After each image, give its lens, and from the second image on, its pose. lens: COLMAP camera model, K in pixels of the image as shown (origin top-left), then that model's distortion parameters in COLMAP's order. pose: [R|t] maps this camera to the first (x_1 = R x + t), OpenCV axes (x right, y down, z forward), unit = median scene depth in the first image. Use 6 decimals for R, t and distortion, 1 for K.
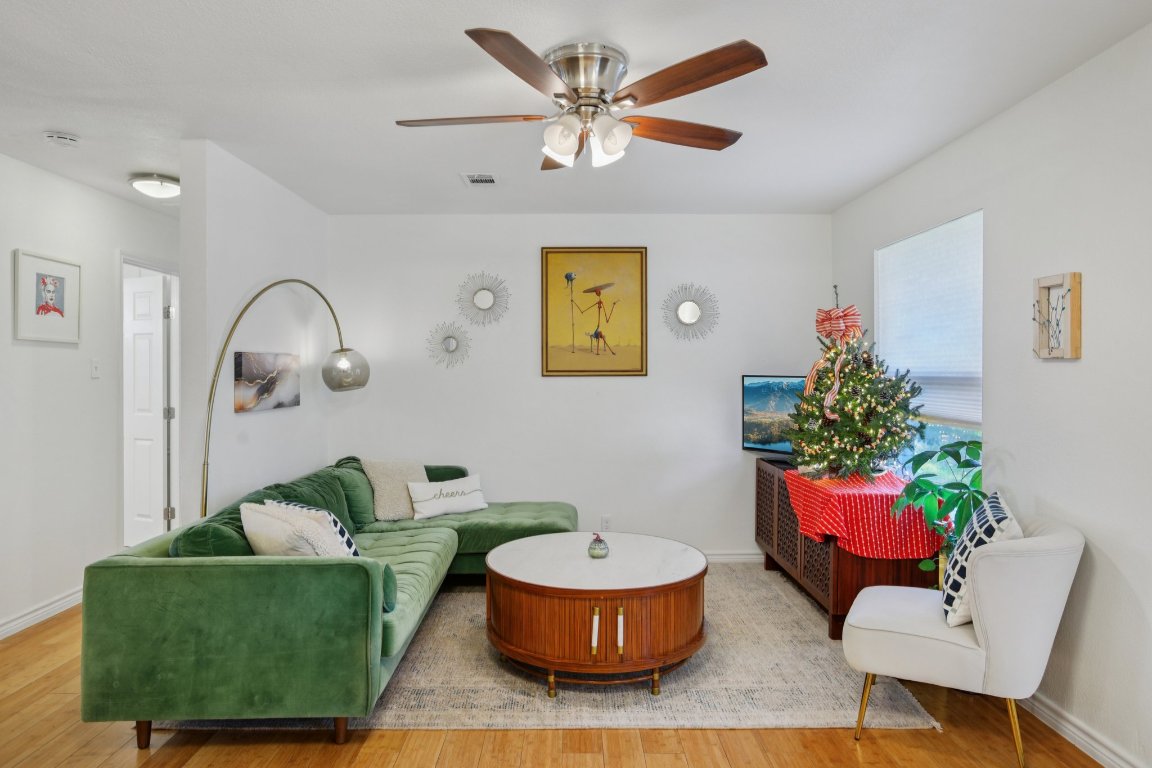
lens RADIAL K [[719.8, 0, 572.5], [0, 719.8, 375.5], [0, 0, 1]] dist [-0.058780, 0.068065]
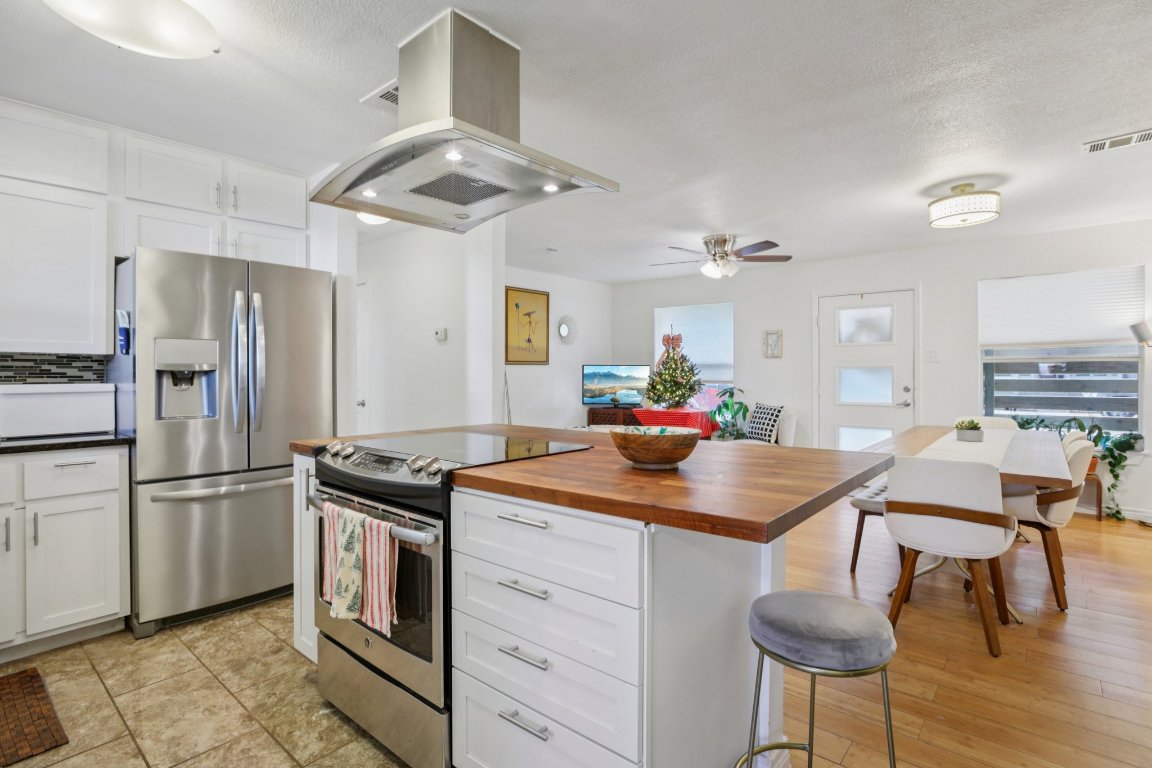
lens RADIAL K [[576.0, 0, 575.6], [0, 576.0, 368.2], [0, 0, 1]] dist [-0.054166, 0.032161]
pose [[0.649500, 0.006240, 0.760336, -0.946497], [0.005576, 0.999900, -0.012968, 0.028243], [-0.760341, 0.012662, 0.649400, 0.024009]]
